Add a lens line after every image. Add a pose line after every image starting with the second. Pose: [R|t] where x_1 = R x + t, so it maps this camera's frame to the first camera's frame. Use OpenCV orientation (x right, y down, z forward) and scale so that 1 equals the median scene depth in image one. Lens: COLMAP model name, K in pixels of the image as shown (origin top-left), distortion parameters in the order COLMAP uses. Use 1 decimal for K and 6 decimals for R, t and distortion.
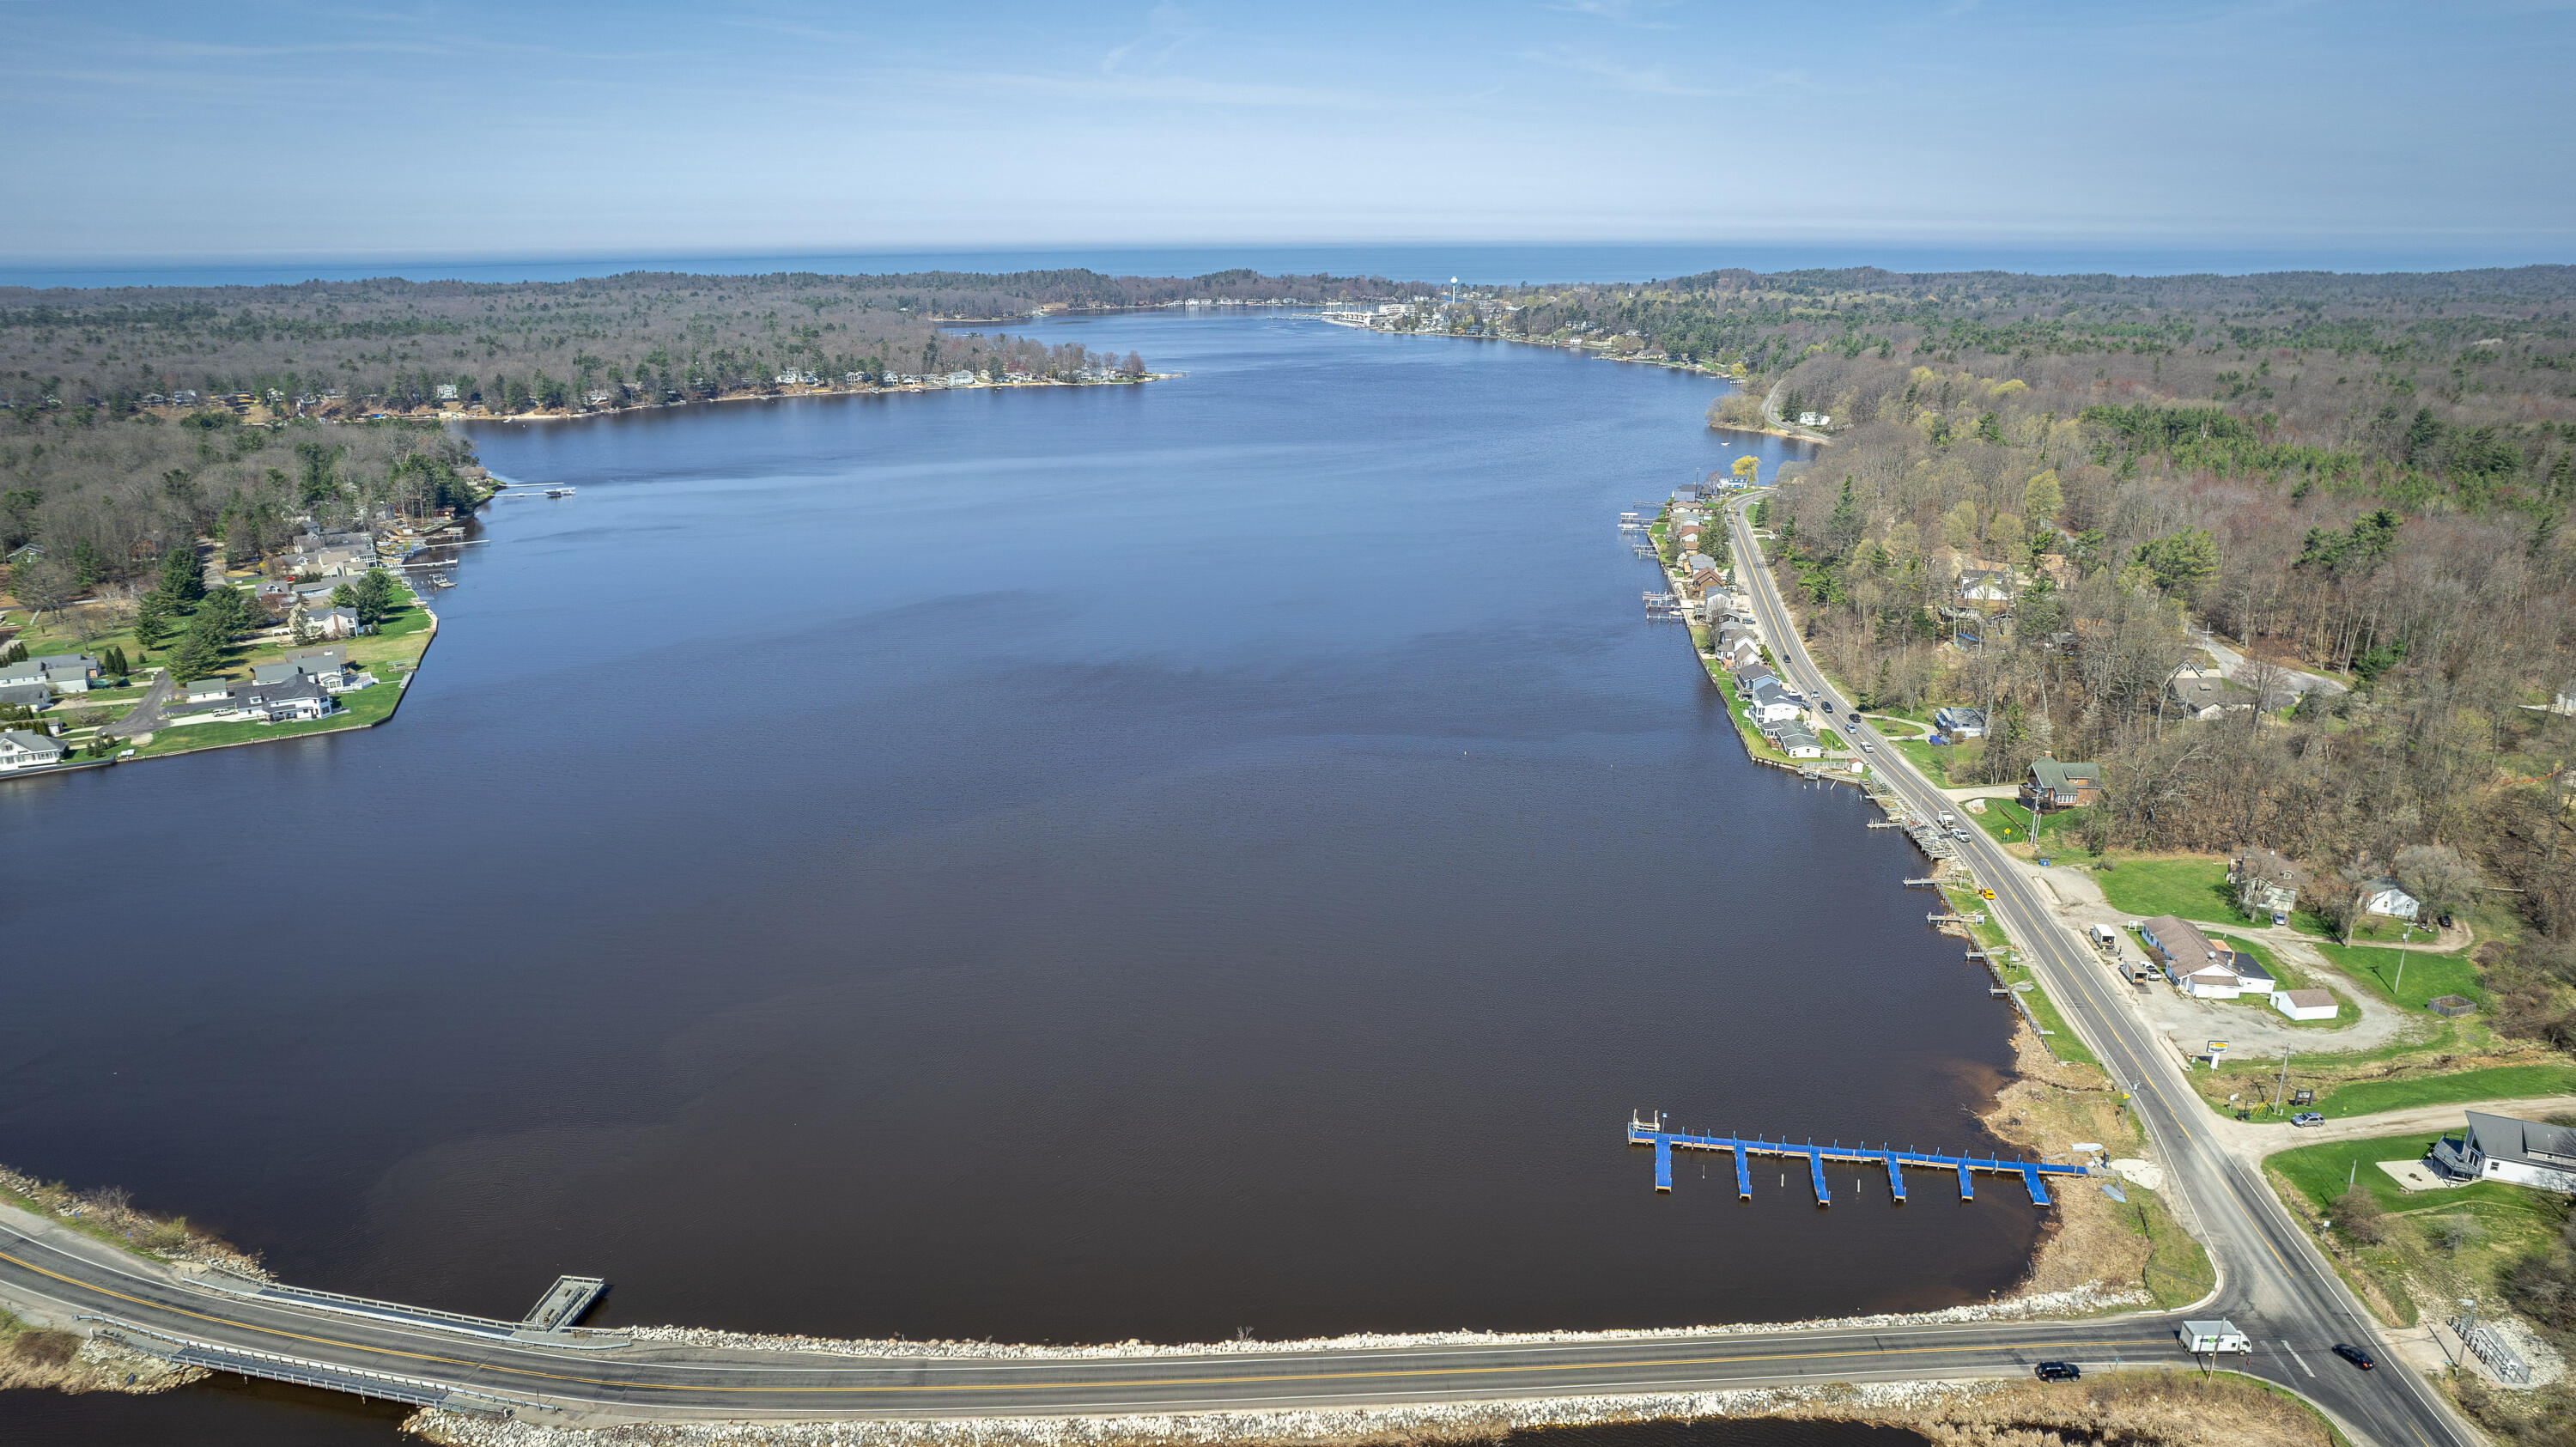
lens RADIAL K [[1695.0, 0, 1271.5], [0, 1695.0, 712.9], [0, 0, 1]] dist [-0.073472, 0.063233]
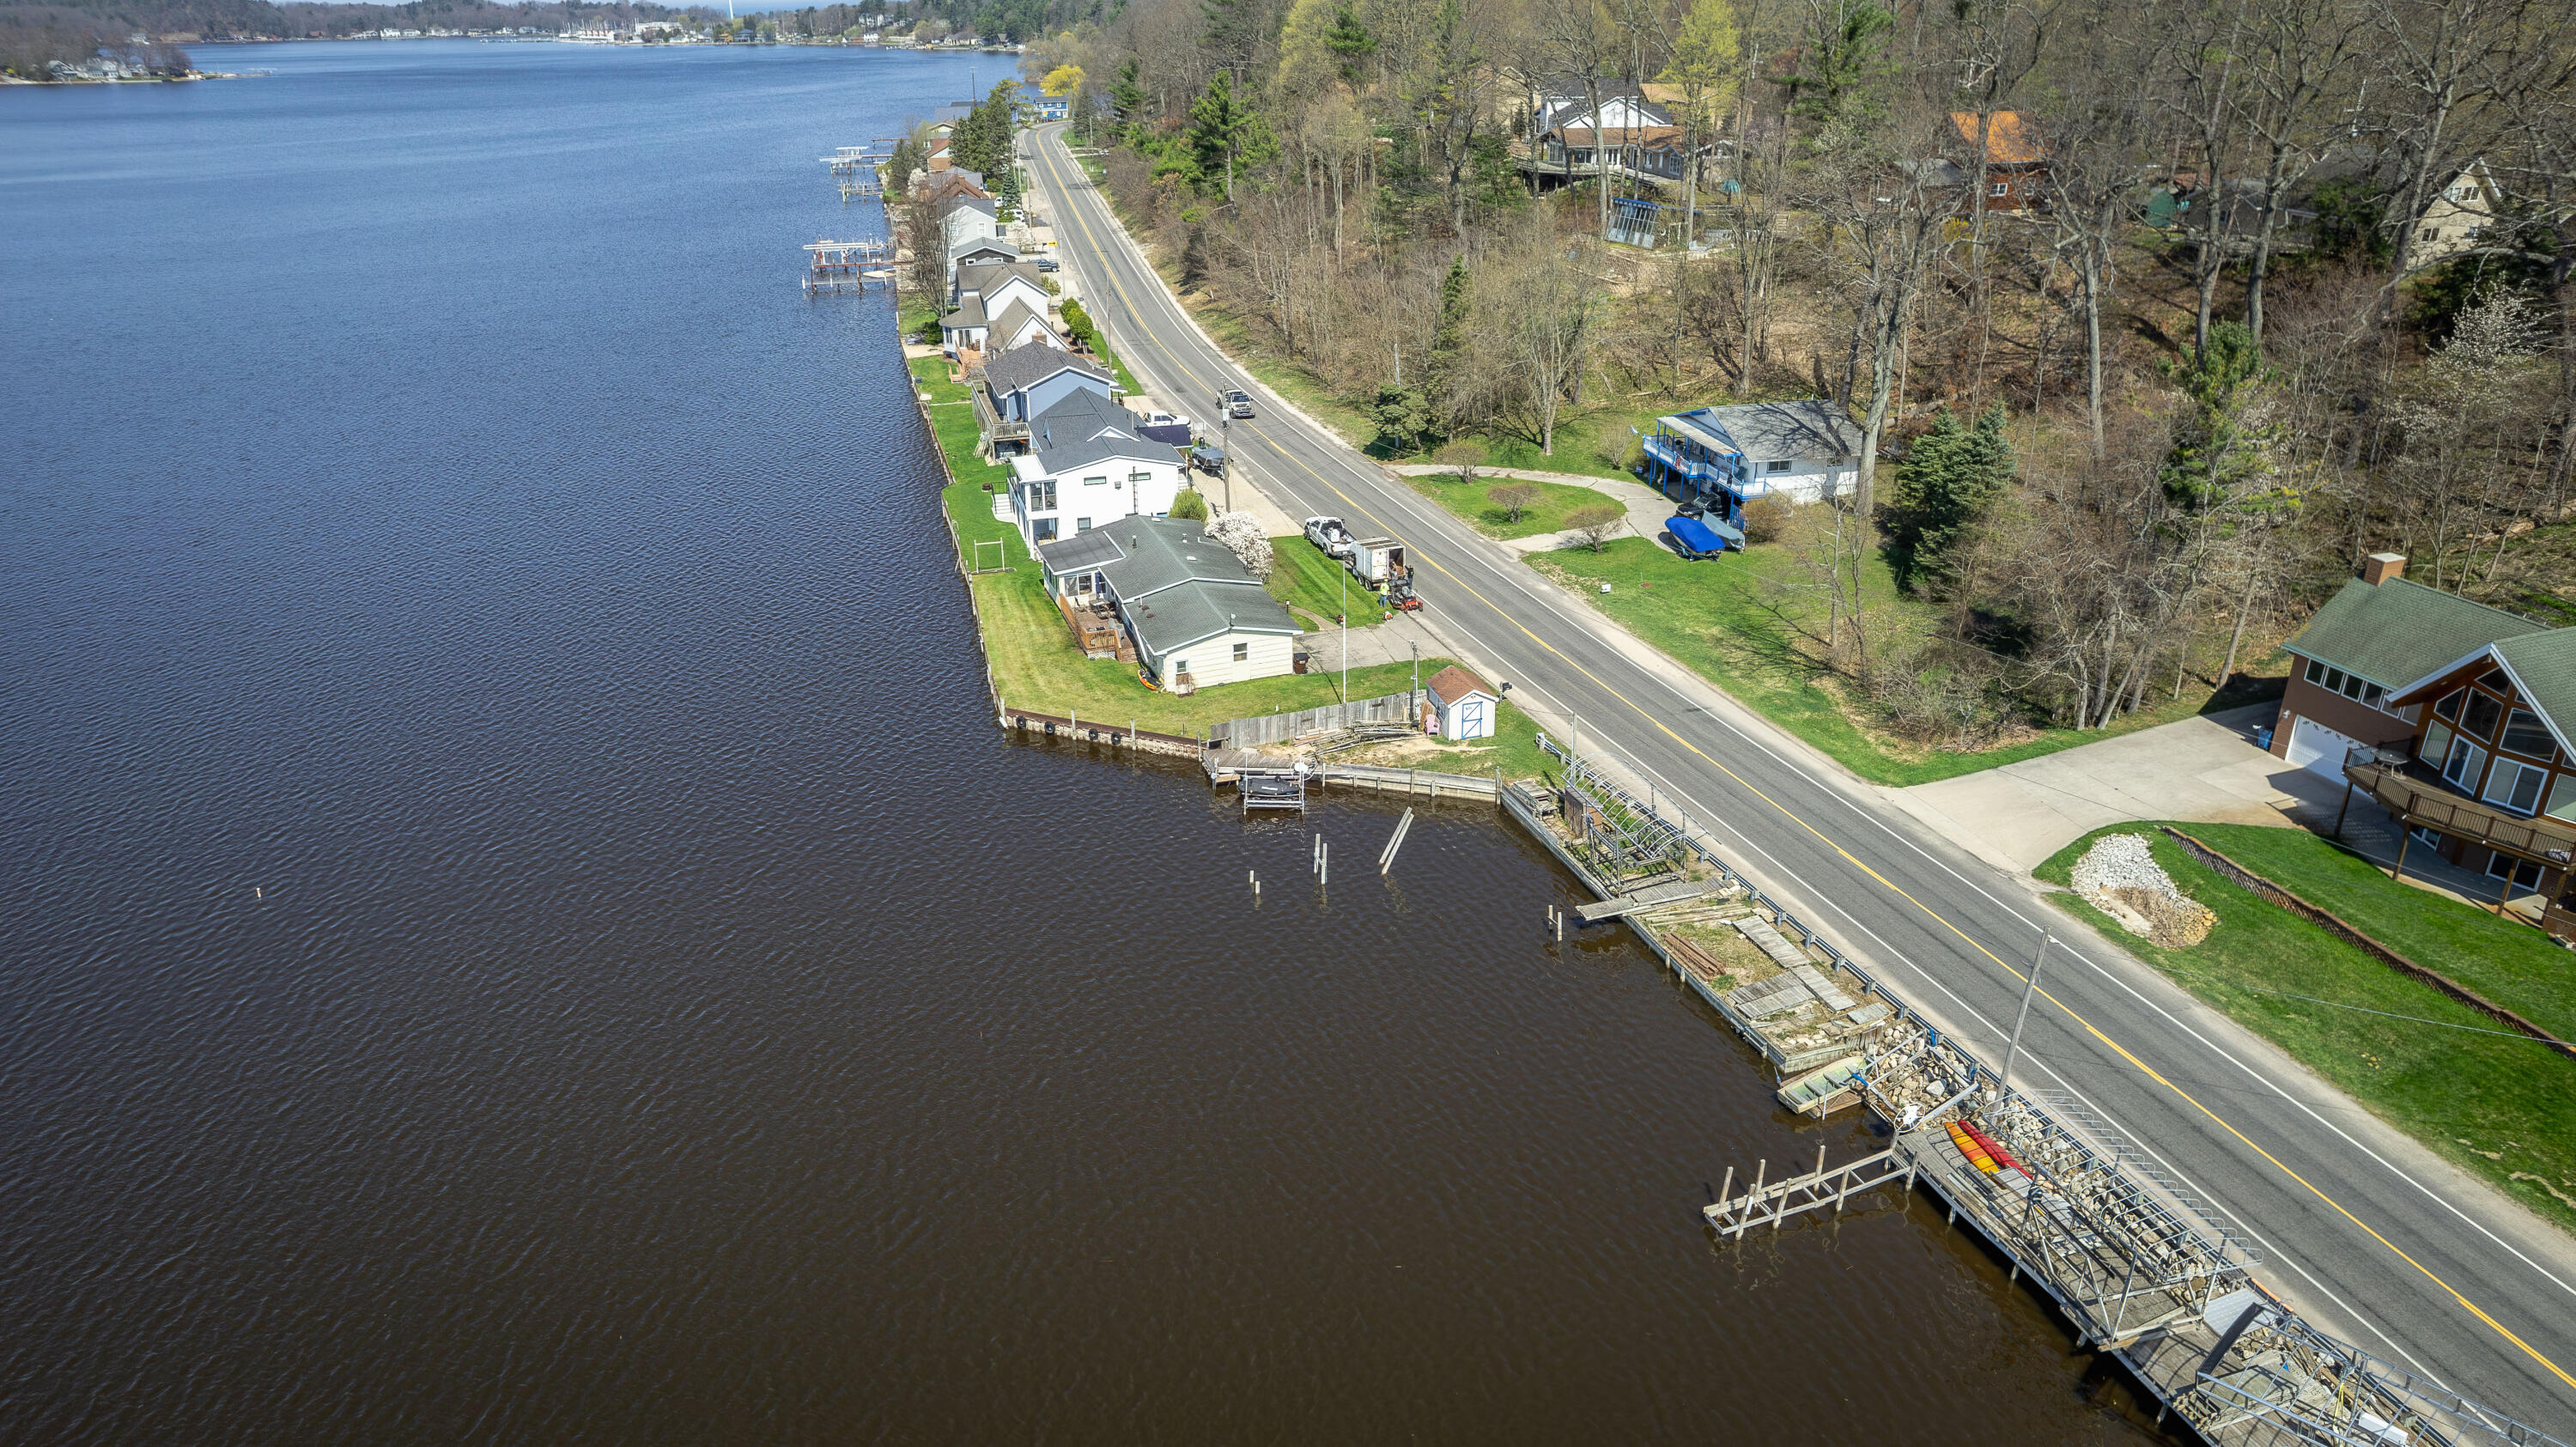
lens RADIAL K [[1656.5, 0, 1280.9], [0, 1656.5, 733.4], [0, 0, 1]] dist [-0.075392, 0.069742]
pose [[0.932118, -0.154246, 0.327664, 0.090089], [0.107503, 0.981830, 0.156375, -0.000300], [-0.345831, -0.110535, 0.931763, 0.285273]]
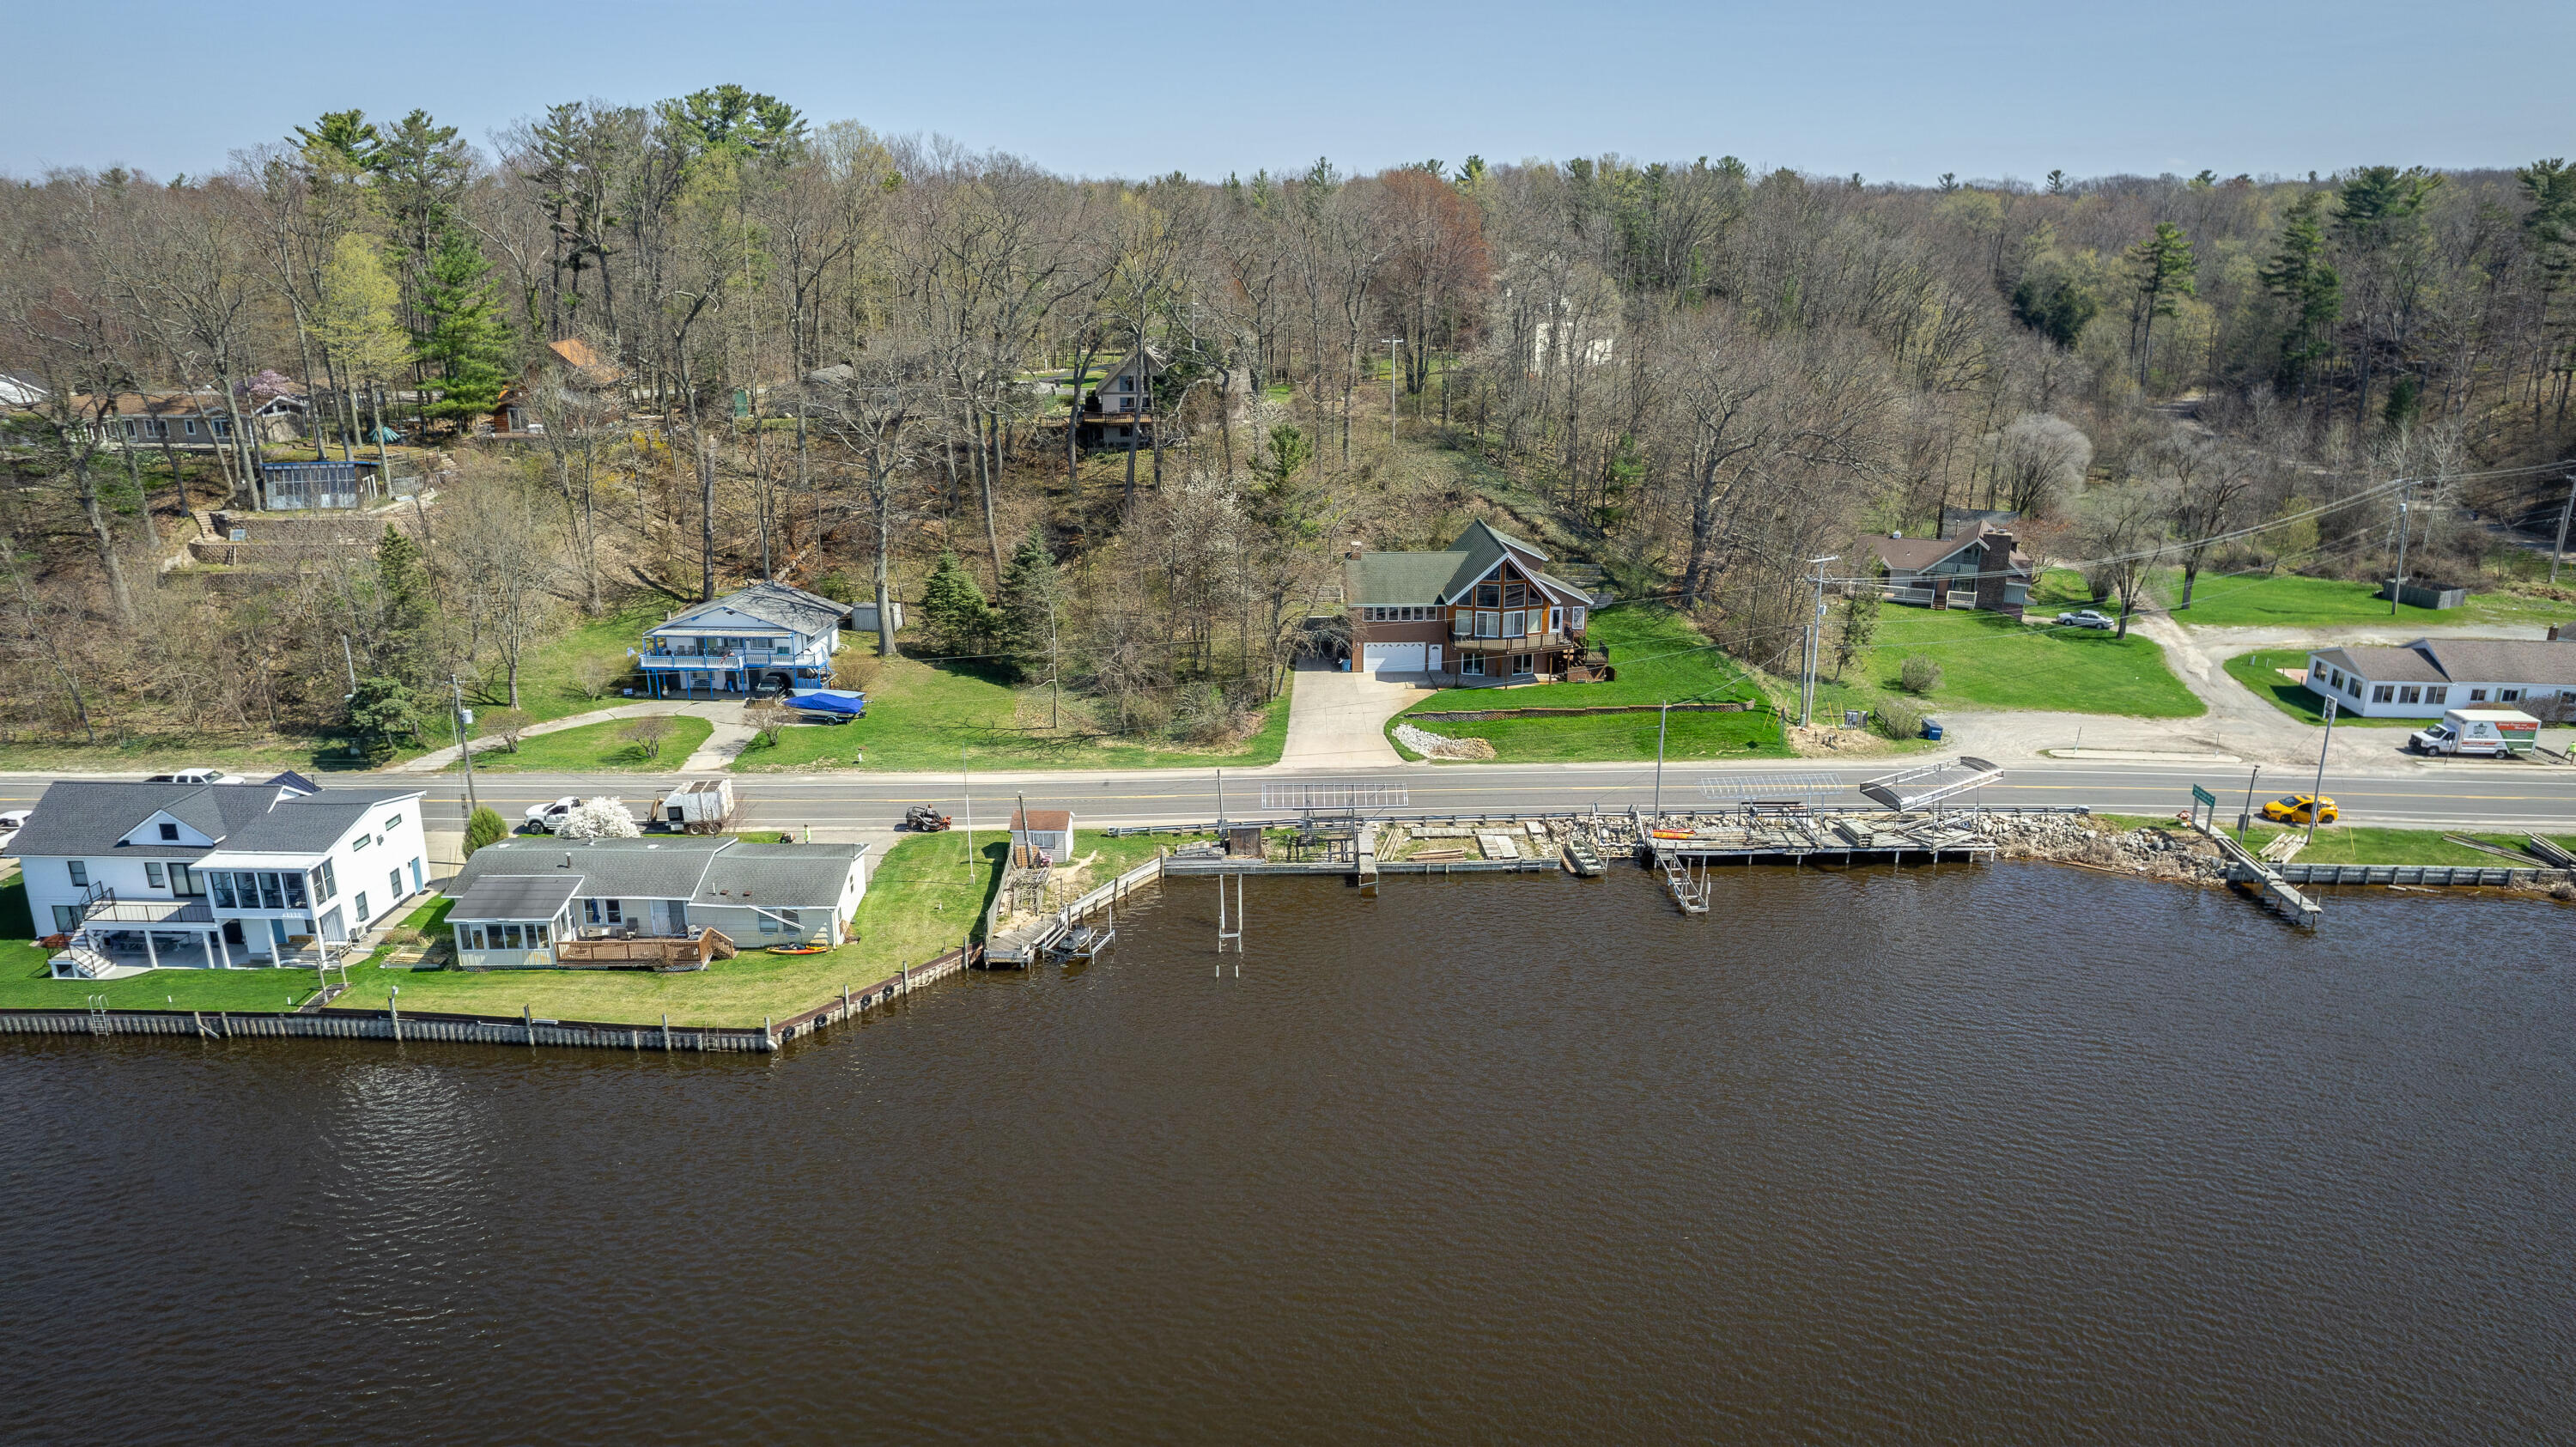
lens RADIAL K [[1695.0, 0, 1271.5], [0, 1695.0, 712.9], [0, 0, 1]] dist [-0.073472, 0.063233]
pose [[-0.063074, -0.277190, 0.958743, 0.040166], [0.284163, 0.915904, 0.283499, -0.016041], [-0.956699, 0.290320, 0.020997, 0.337689]]
